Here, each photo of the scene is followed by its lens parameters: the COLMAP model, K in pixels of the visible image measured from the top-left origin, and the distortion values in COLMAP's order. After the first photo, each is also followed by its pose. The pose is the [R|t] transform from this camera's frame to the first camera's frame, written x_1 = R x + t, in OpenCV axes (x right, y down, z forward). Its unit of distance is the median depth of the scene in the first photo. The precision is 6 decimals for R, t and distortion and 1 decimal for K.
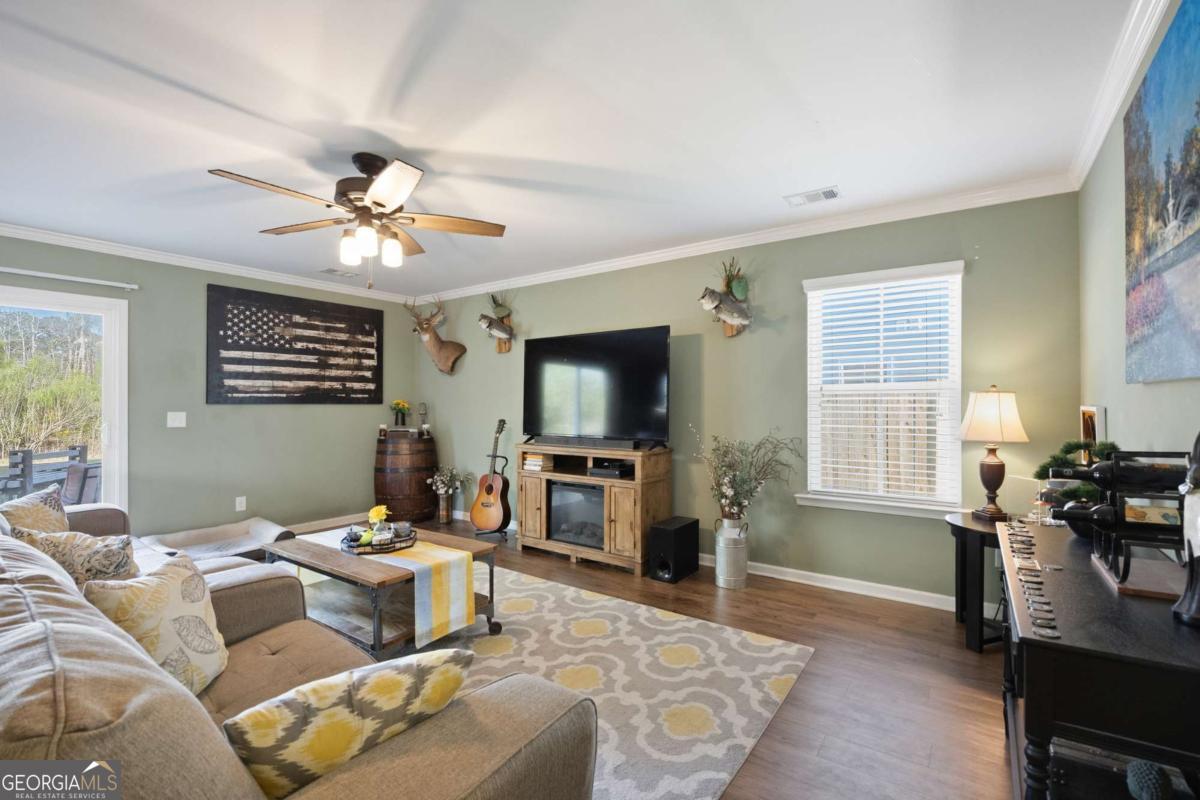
lens RADIAL K [[525.9, 0, 606.9], [0, 525.9, 408.0], [0, 0, 1]] dist [-0.022541, 0.002823]
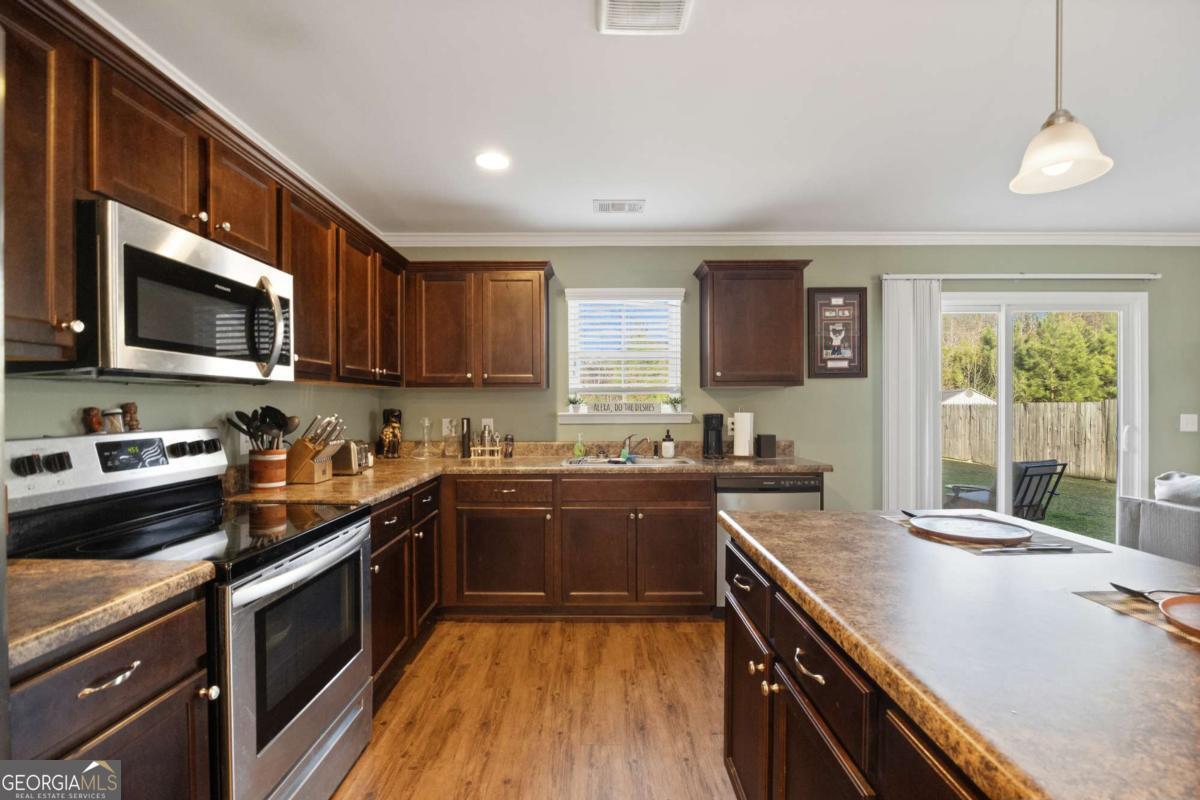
lens RADIAL K [[525.9, 0, 594.2], [0, 525.9, 403.3], [0, 0, 1]] dist [-0.022541, 0.002823]
pose [[0.574906, -0.001928, -0.818217, -0.636828], [-0.002596, 0.999988, -0.004181, -0.004526], [0.818215, 0.004528, 0.574894, -0.279906]]
